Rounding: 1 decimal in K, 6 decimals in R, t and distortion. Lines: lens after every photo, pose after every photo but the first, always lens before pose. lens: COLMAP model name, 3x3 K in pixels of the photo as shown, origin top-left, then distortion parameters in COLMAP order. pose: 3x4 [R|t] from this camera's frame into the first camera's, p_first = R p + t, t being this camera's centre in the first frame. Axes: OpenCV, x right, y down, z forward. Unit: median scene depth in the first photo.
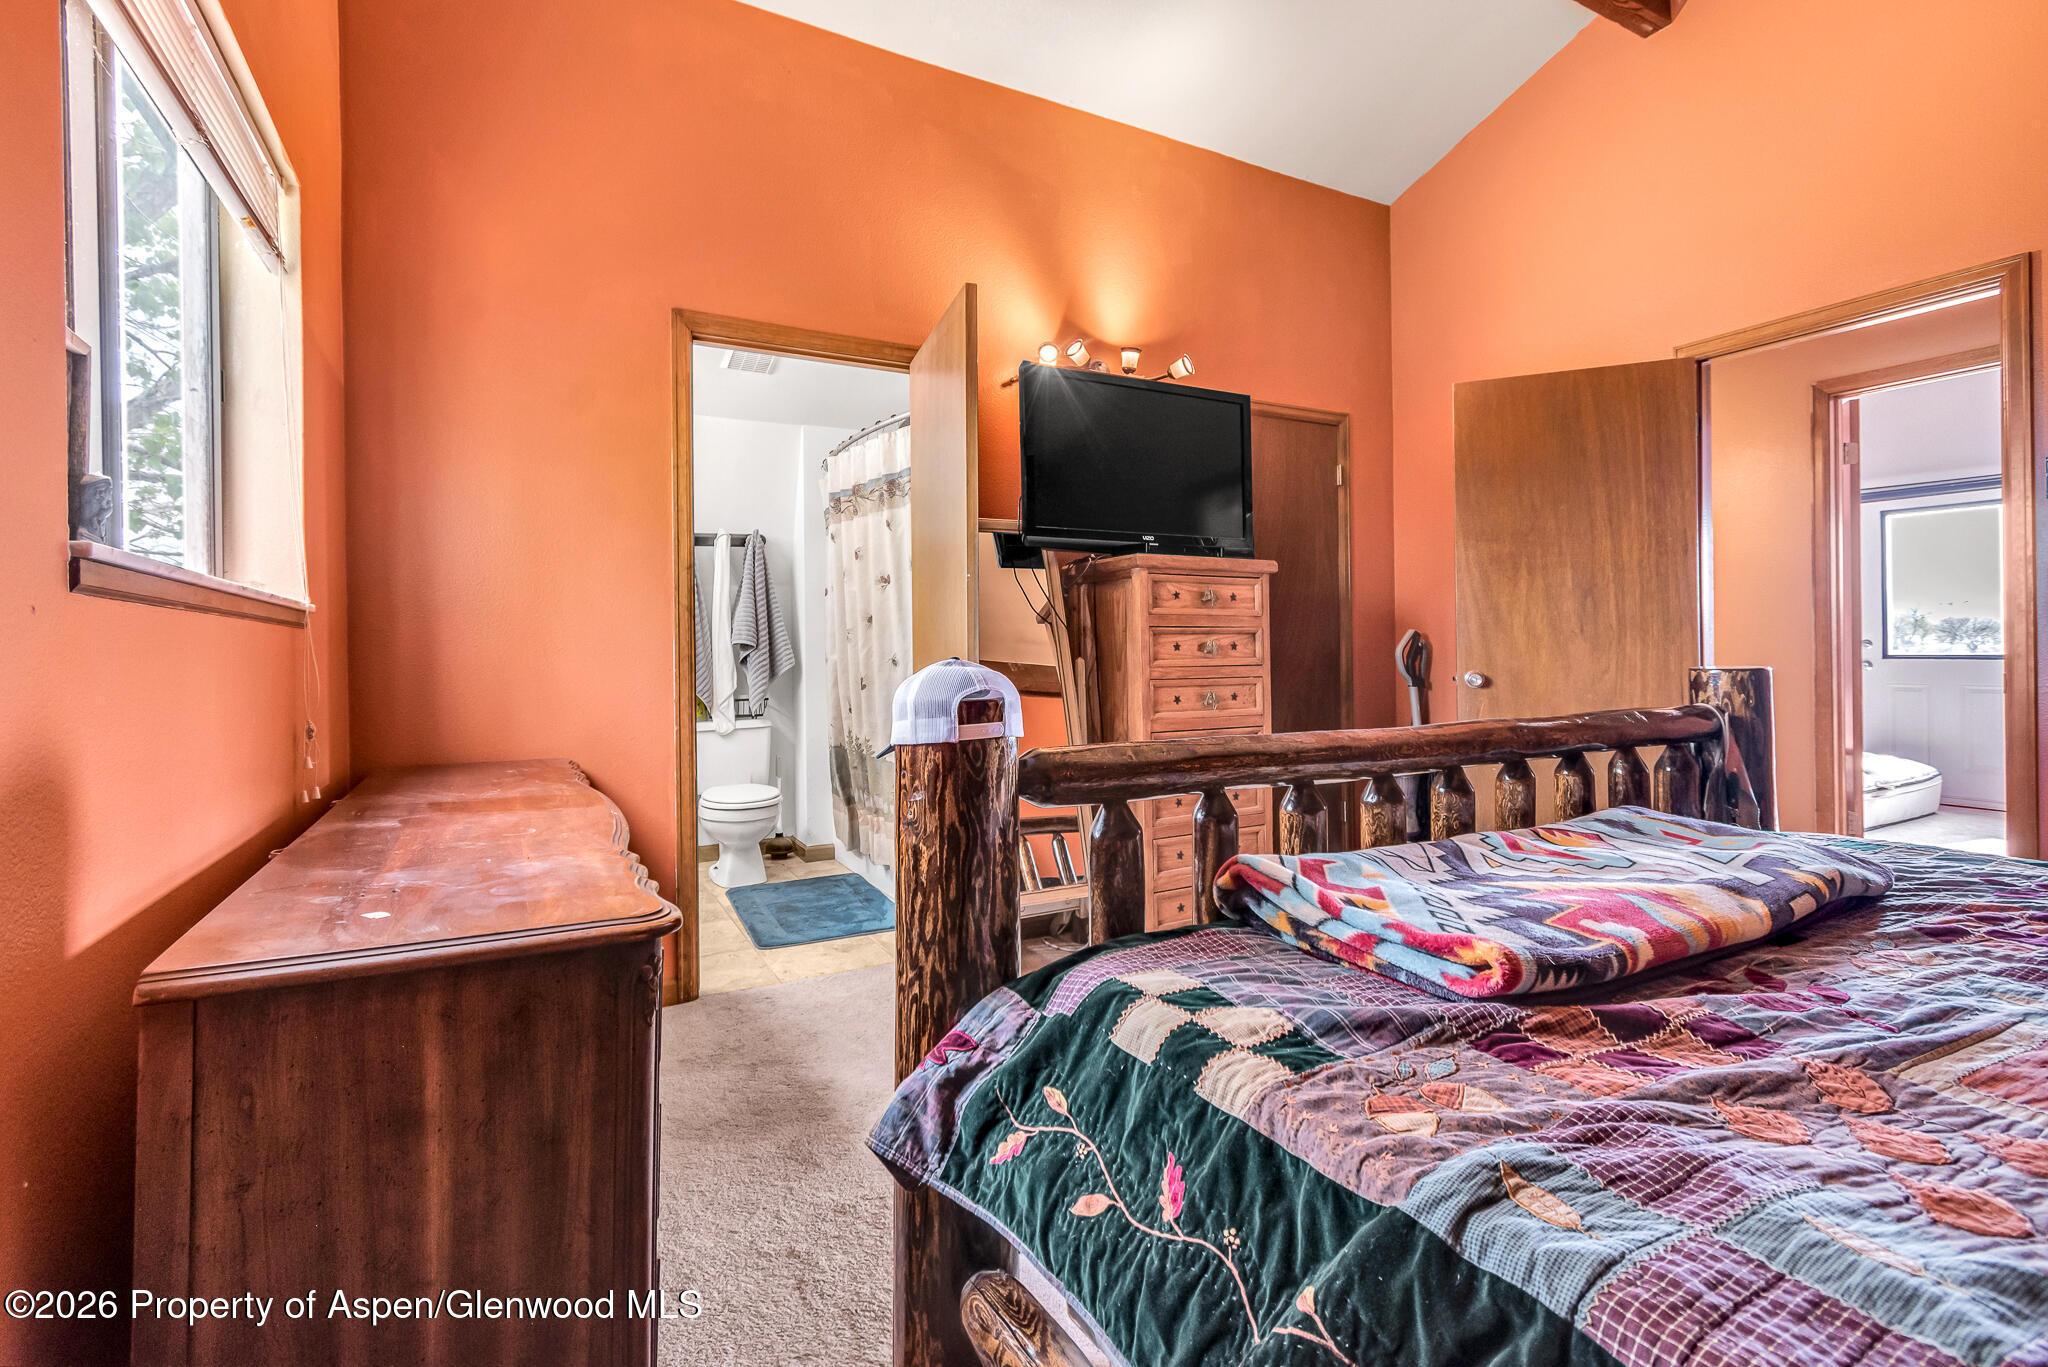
lens RADIAL K [[924.8, 0, 1013.2], [0, 924.8, 656.0], [0, 0, 1]] dist [-0.000898, -0.000190]
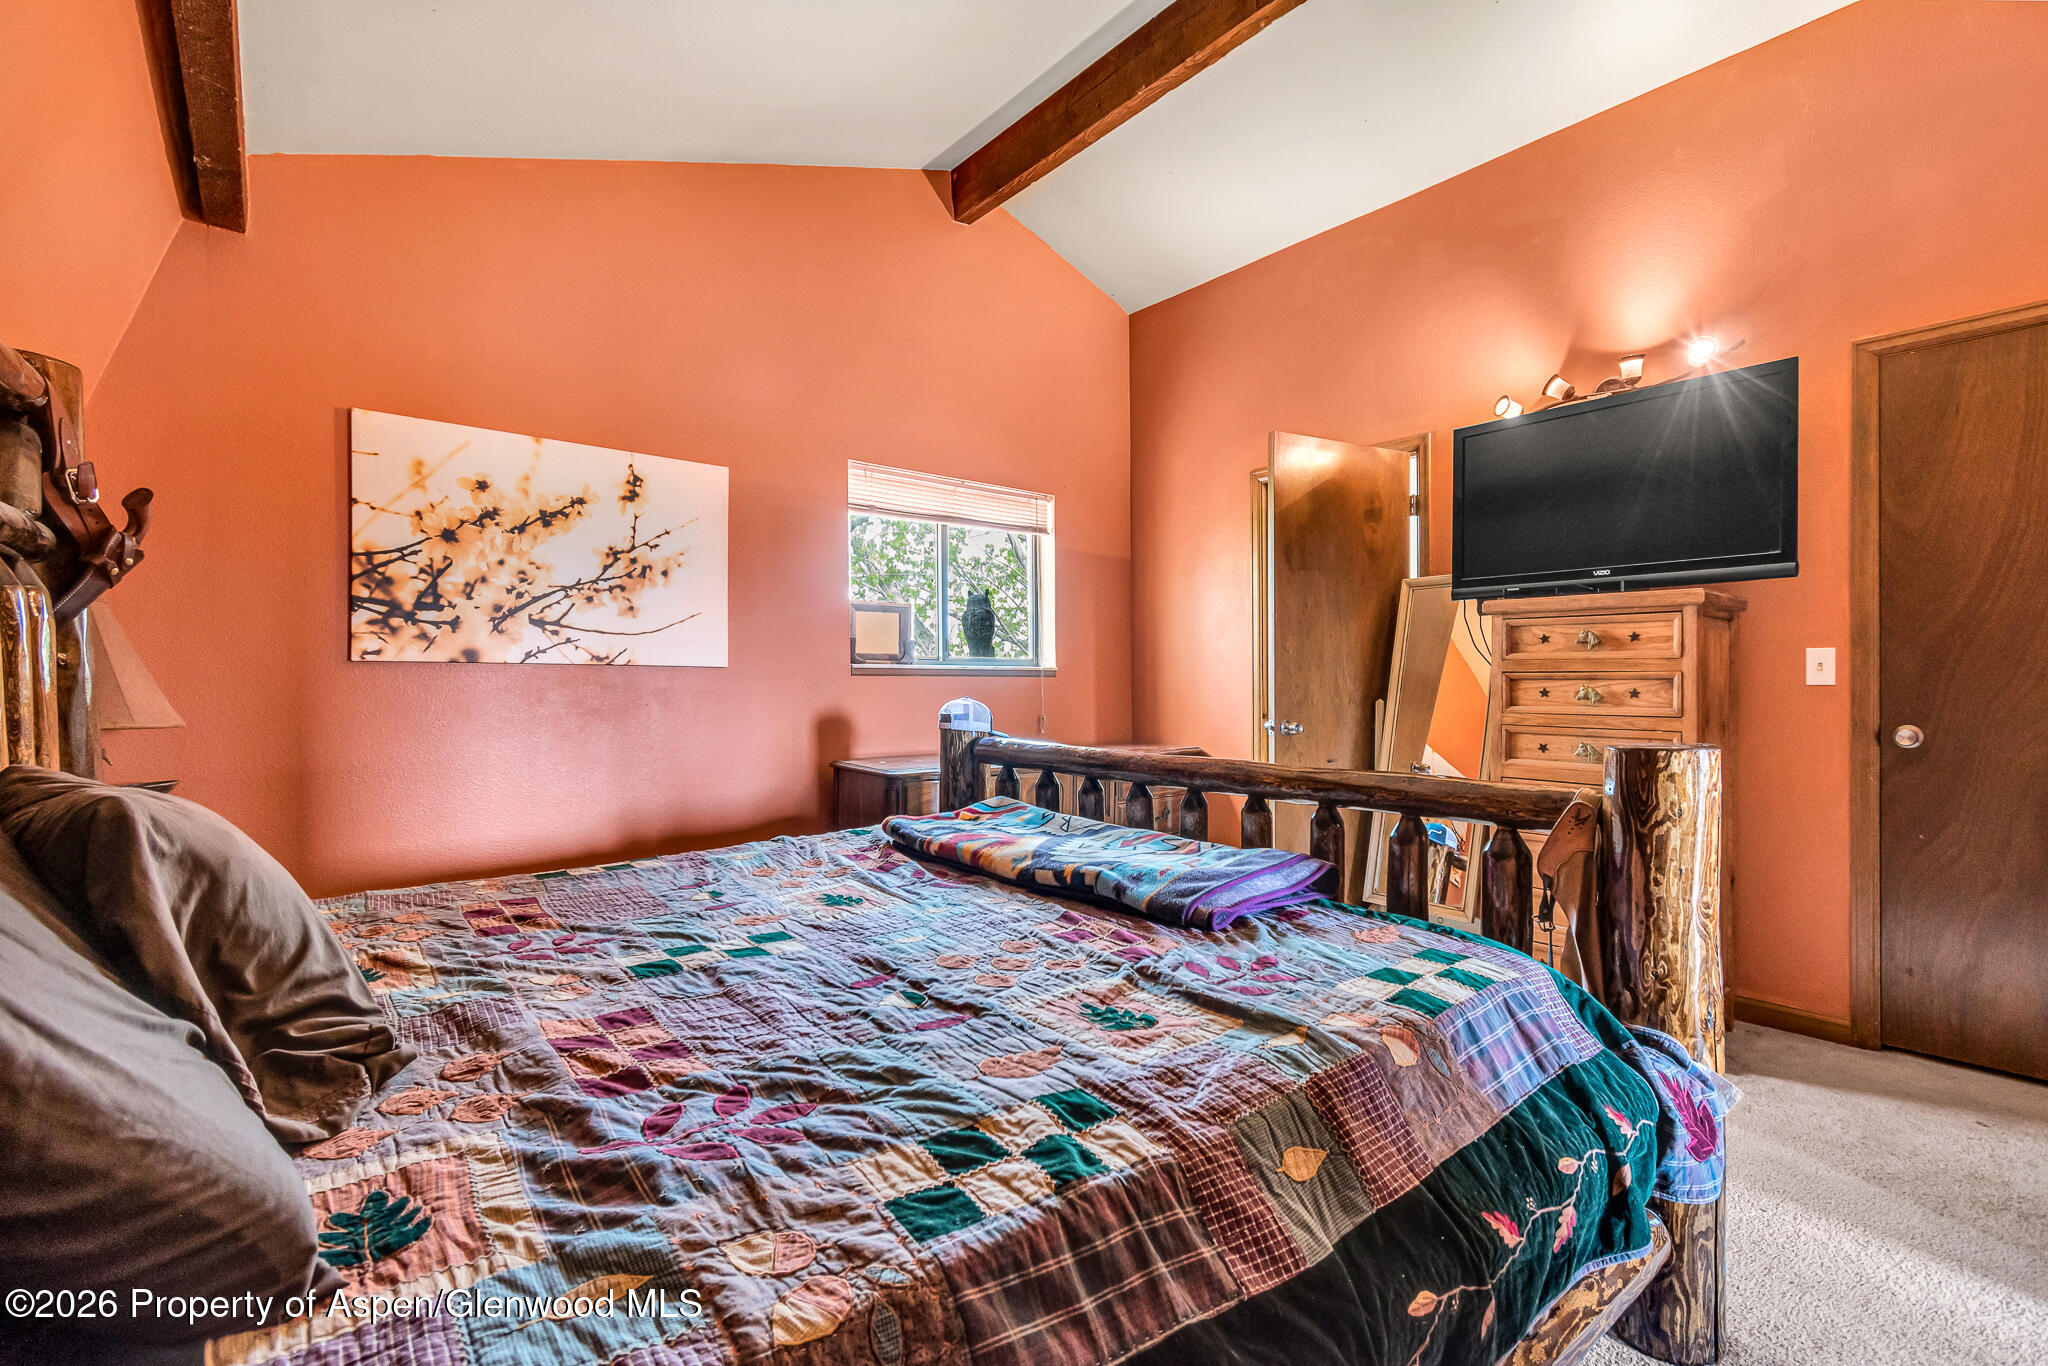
lens RADIAL K [[906.3, 0, 1024.0], [0, 906.3, 683.0], [0, 0, 1]] dist [-0.001887, -0.000286]
pose [[0.200356, 0.012983, -0.979637, 1.093118], [-0.004280, 0.999914, 0.012376, -0.032609], [0.979714, 0.001713, 0.200394, 0.311907]]
